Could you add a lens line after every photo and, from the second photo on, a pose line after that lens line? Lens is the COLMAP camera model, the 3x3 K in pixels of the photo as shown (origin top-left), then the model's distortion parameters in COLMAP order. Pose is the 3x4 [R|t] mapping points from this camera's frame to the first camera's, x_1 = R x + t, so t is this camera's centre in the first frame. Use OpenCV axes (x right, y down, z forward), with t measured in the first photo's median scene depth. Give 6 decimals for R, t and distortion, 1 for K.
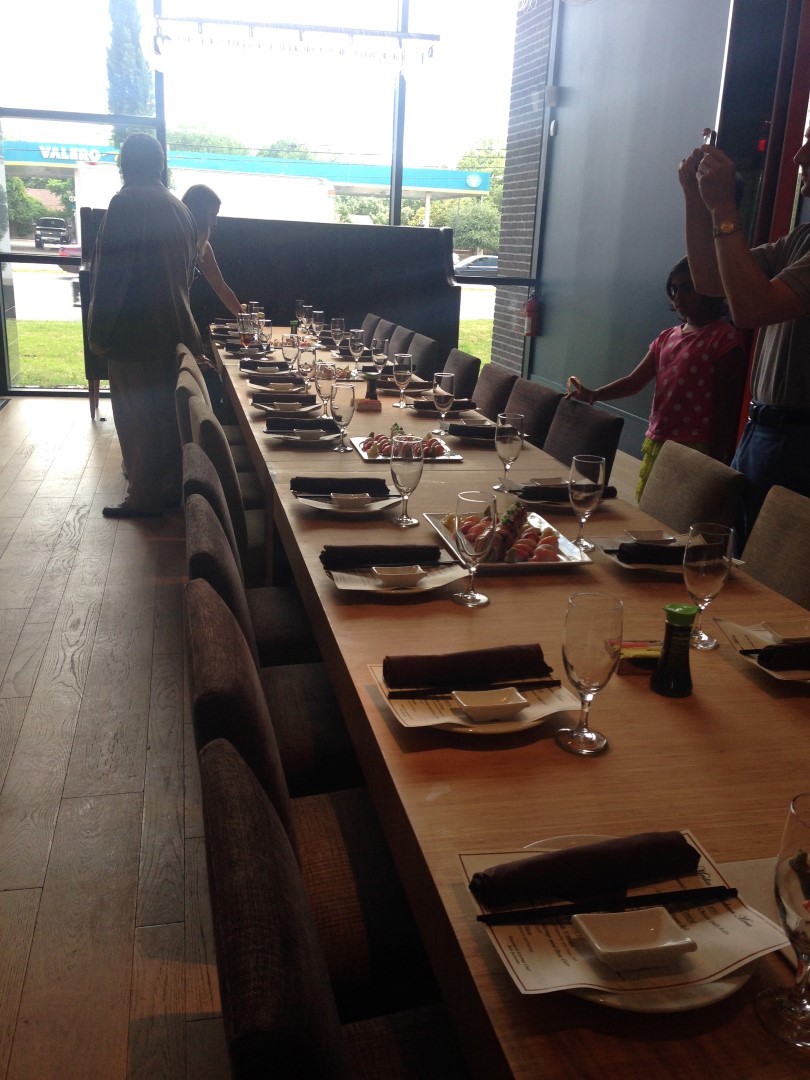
lens RADIAL K [[993.9, 0, 405.0], [0, 993.9, 540.0], [0, 0, 1]] dist [0.065912, -0.000114]
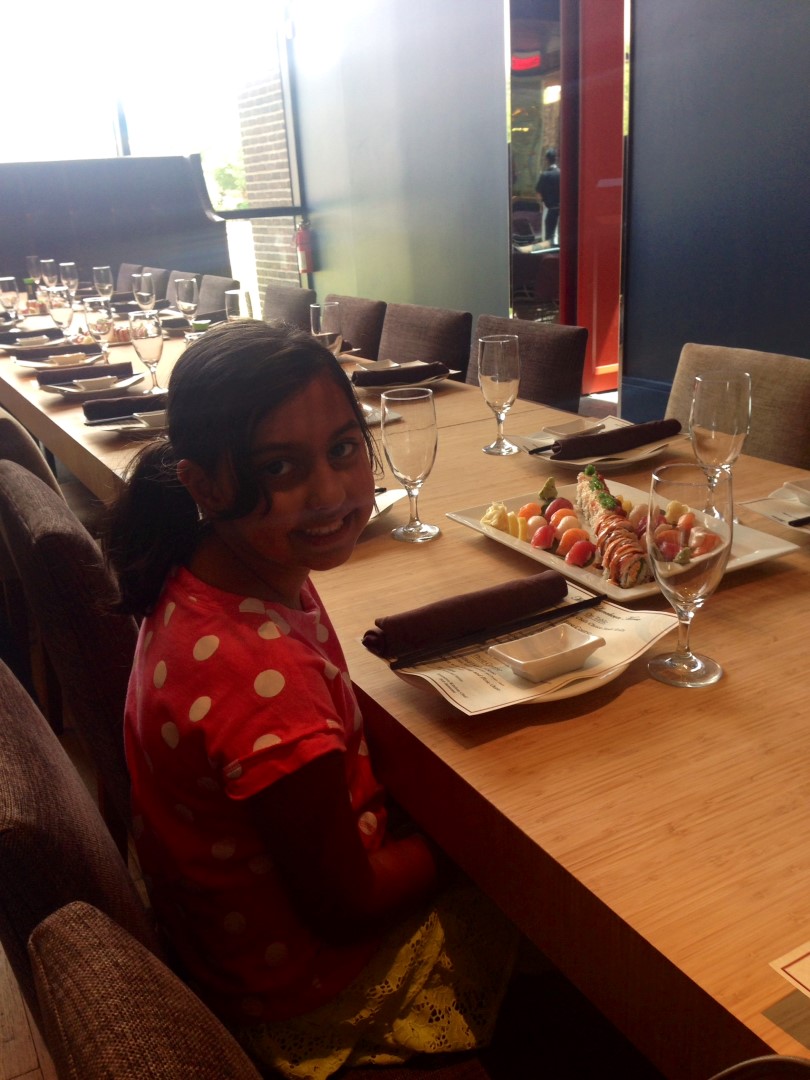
lens RADIAL K [[993.9, 0, 405.0], [0, 993.9, 540.0], [0, 0, 1]] dist [0.065912, -0.000114]
pose [[0.953652, -0.188402, 0.234634, -0.076787], [0.178030, 0.981887, 0.064828, -0.027949], [-0.242598, -0.020052, 0.969920, 0.220071]]
